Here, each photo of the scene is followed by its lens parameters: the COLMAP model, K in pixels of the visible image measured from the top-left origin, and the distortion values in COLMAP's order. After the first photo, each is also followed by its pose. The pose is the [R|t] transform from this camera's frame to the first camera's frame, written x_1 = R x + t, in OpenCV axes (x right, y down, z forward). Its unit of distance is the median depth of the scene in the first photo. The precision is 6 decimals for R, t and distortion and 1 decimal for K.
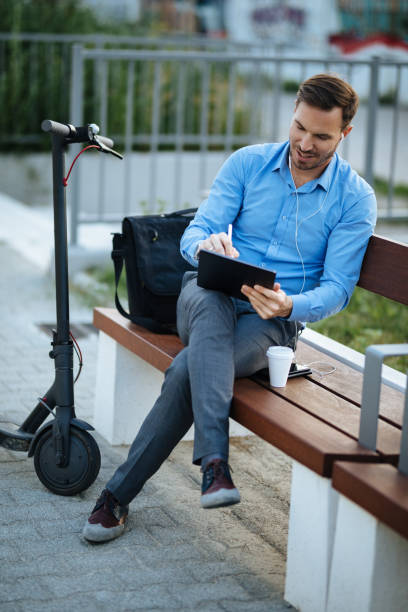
lens RADIAL K [[1449.9, 0, 204.0], [0, 1449.9, 306.0], [0, 0, 1]] dist [0.012213, -0.584803]
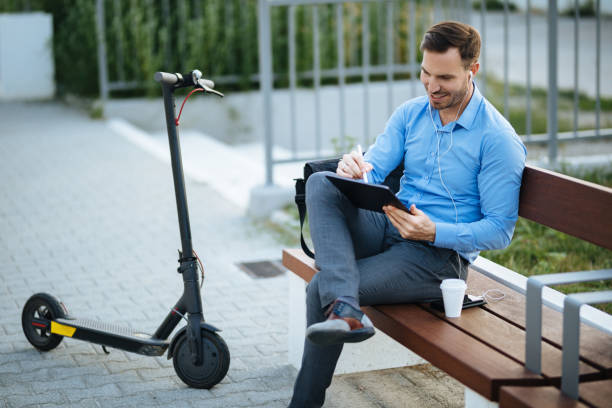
lens RADIAL K [[1449.9, 0, 306.0], [0, 1449.9, 204.0], [0, 0, 1]] dist [0.012213, -0.584803]
pose [[0.995318, -0.056779, -0.078221, 0.030486], [0.055461, 0.998282, -0.018918, -0.012573], [0.079161, 0.014491, 0.996757, -0.068879]]
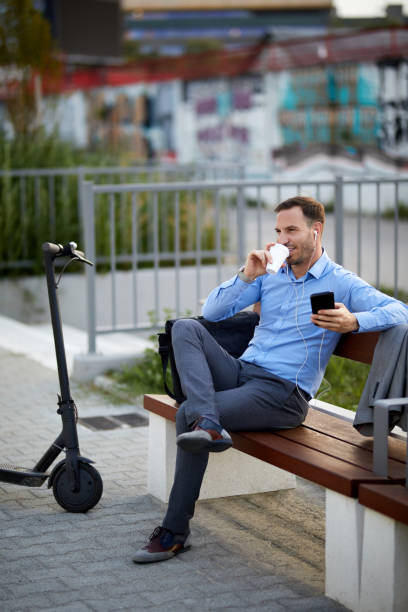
lens RADIAL K [[1449.9, 0, 204.0], [0, 1449.9, 306.0], [0, 0, 1]] dist [0.012213, -0.584803]
pose [[0.997600, -0.057972, 0.037853, -0.078513], [0.060758, 0.995166, -0.077154, 0.029081], [-0.033197, 0.079268, 0.996300, -0.296527]]
